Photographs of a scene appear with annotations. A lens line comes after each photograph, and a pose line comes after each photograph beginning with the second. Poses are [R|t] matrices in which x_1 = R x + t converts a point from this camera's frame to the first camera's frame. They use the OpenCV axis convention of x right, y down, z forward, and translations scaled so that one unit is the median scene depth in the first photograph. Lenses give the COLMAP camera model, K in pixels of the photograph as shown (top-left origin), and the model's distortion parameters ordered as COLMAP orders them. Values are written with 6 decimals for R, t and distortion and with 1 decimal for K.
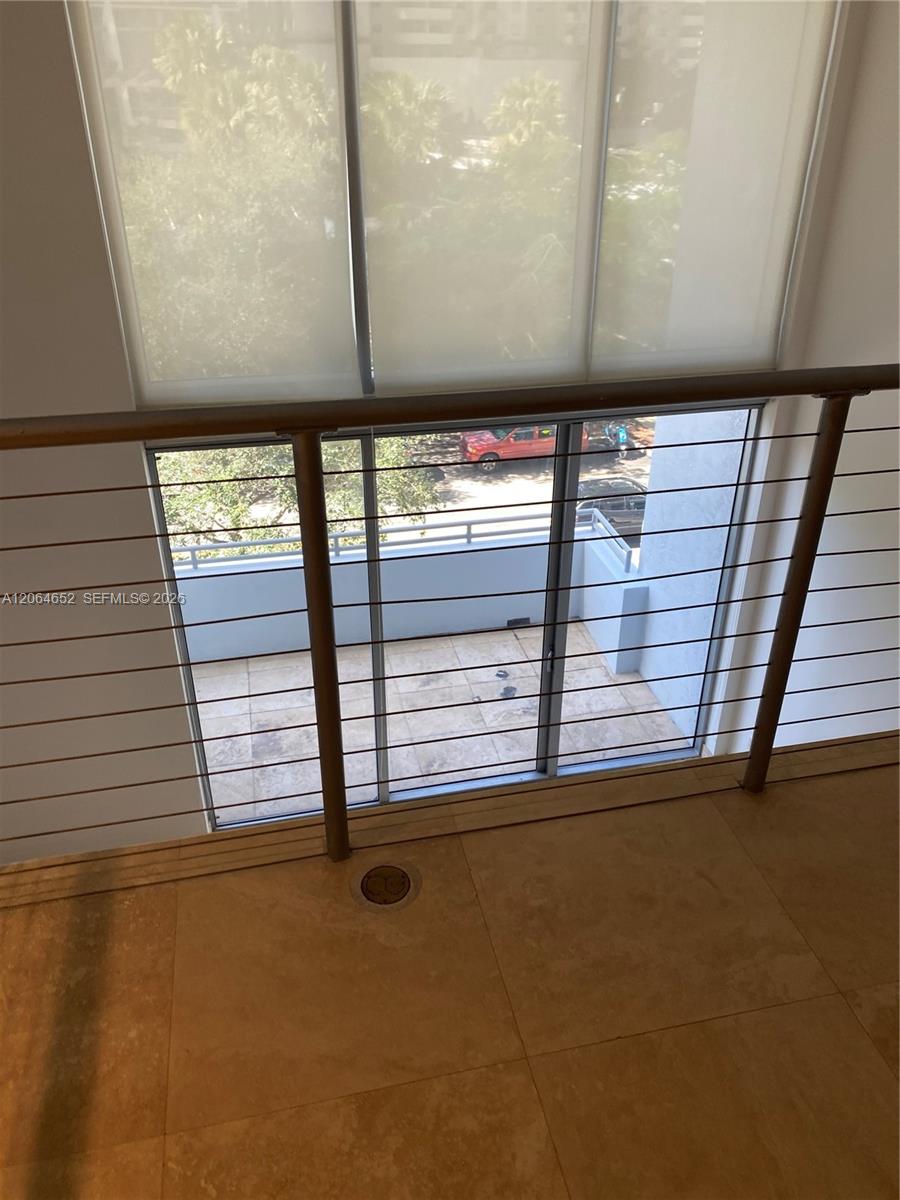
lens RADIAL K [[933.1, 0, 450.0], [0, 933.1, 600.0], [0, 0, 1]] dist [0.006420, -0.005734]
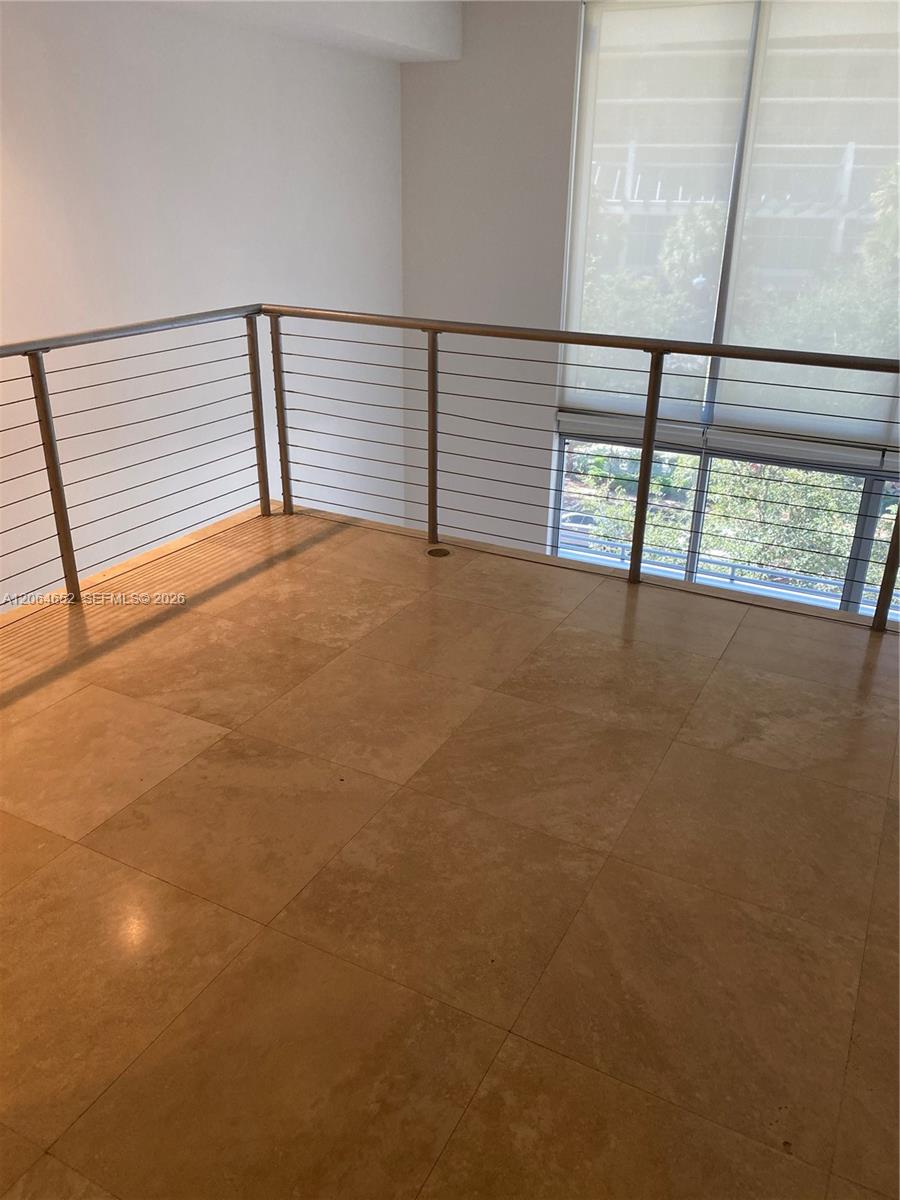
lens RADIAL K [[933.1, 0, 450.0], [0, 933.1, 600.0], [0, 0, 1]] dist [0.006420, -0.005734]
pose [[0.764884, 0.273825, -0.583072, 1.251558], [-0.337194, 0.941435, -0.000215, 0.390516], [0.548866, 0.196773, 0.812420, -0.760518]]
